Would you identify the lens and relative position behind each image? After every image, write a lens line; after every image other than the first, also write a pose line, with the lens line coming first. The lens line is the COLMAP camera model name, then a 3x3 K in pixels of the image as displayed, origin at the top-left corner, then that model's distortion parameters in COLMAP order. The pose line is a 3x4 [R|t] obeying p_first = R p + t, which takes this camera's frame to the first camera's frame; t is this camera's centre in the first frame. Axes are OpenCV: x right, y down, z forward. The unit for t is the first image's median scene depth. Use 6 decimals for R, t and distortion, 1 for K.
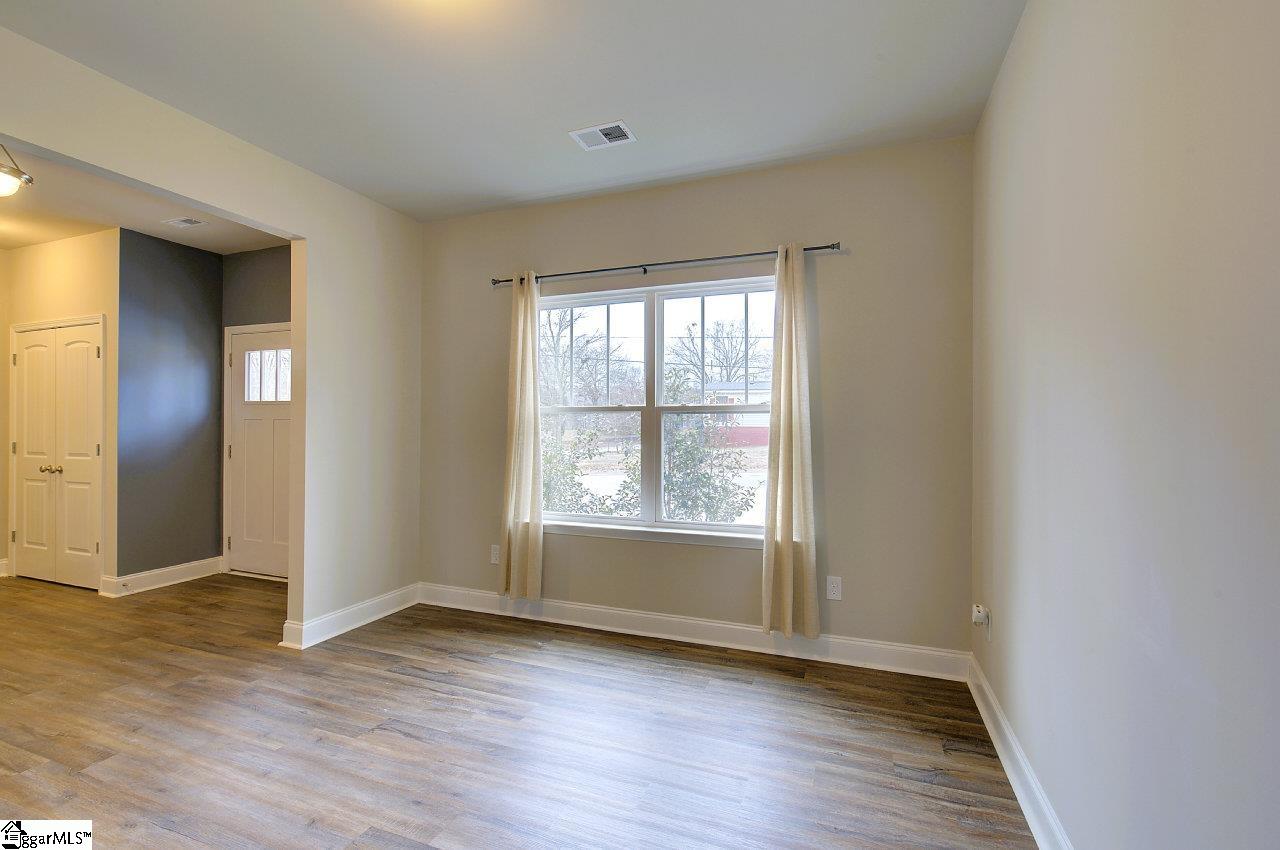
lens RADIAL K [[551.2, 0, 638.5], [0, 551.2, 426.0], [0, 0, 1]] dist [0.000432, 0.000347]
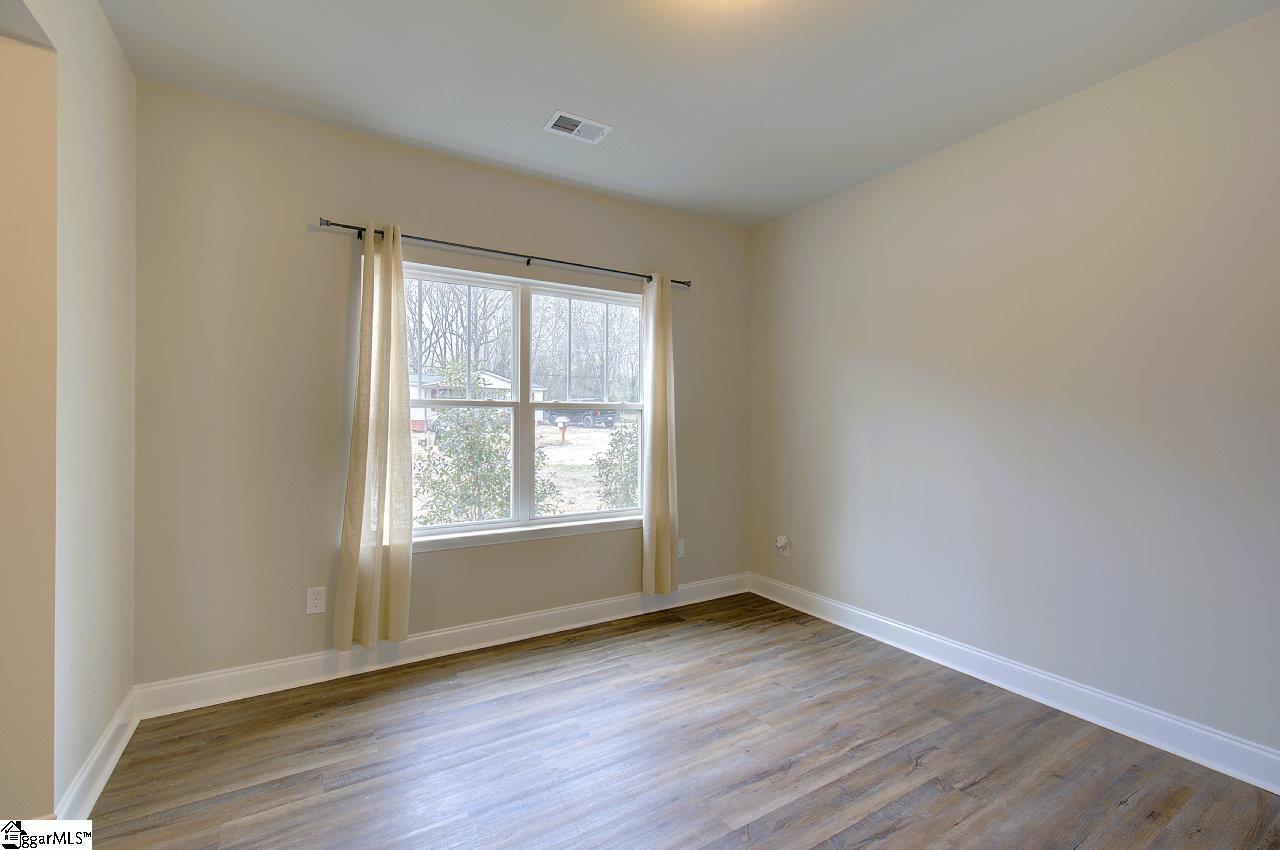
lens RADIAL K [[551.2, 0, 638.5], [0, 551.2, 426.0], [0, 0, 1]] dist [0.000432, 0.000347]
pose [[0.613068, -0.005273, 0.790013, -0.673391], [-0.000324, 0.999976, 0.006925, -0.000311], [-0.790030, -0.004501, 0.613051, 0.268033]]
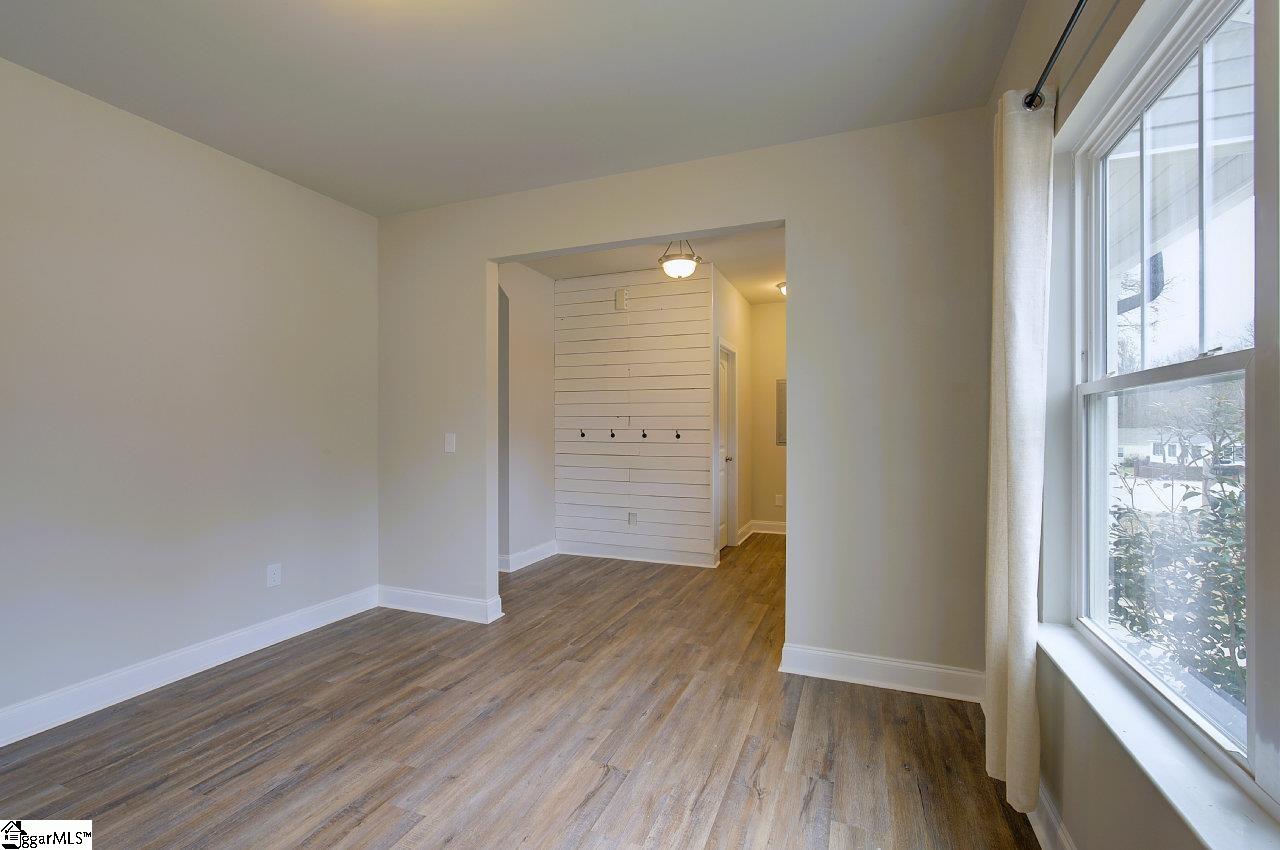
lens RADIAL K [[551.8, 0, 656.7], [0, 551.8, 424.9], [0, 0, 1]] dist [0.000768, 0.000177]
pose [[0.004074, -0.007051, -0.999967, 0.301880], [0.004053, 0.999967, -0.007035, 0.002207], [0.999983, -0.004025, 0.004102, 0.779131]]
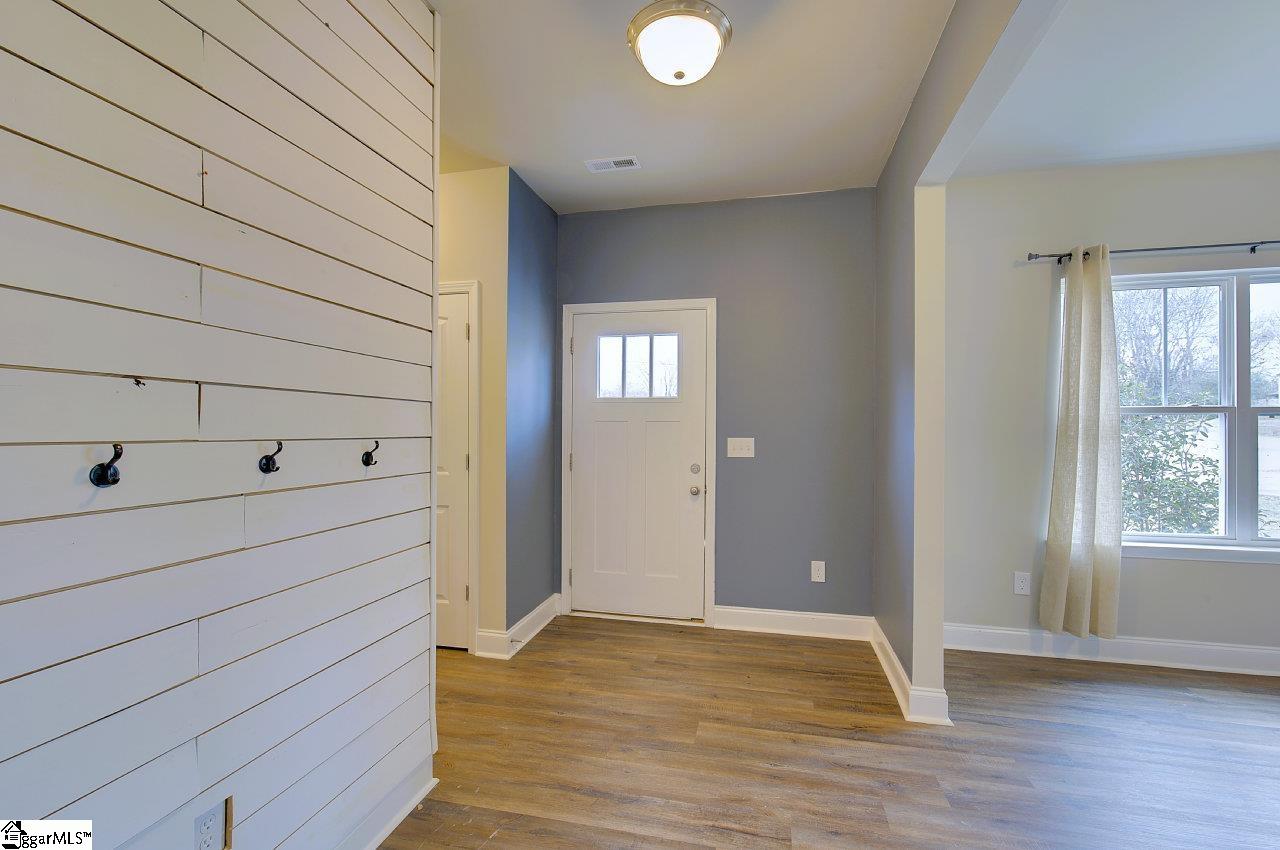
lens RADIAL K [[545.4, 0, 647.8], [0, 545.4, 425.9], [0, 0, 1]] dist [-0.001901, 0.000214]
pose [[0.990755, -0.000392, 0.135660, -1.105890], [0.000645, 0.999998, -0.001816, -0.005543], [-0.135659, 0.001887, 0.990754, 0.307507]]
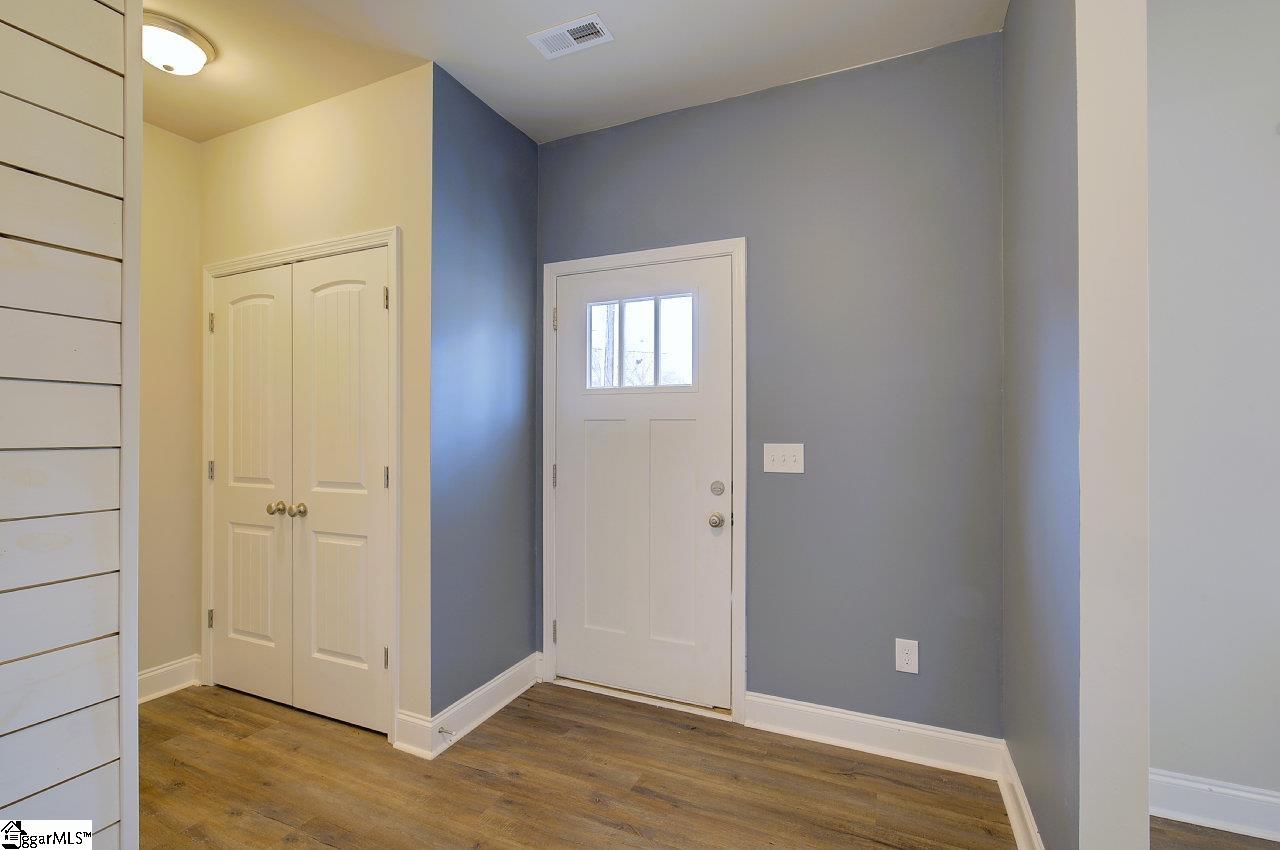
lens RADIAL K [[570.2, 0, 644.7], [0, 570.2, 424.5], [0, 0, 1]] dist [0.000721, -0.000089]
pose [[0.998593, -0.005624, -0.052727, -0.917834], [0.005327, 0.999969, -0.005775, -0.005571], [0.052758, 0.005486, 0.998592, 0.594250]]
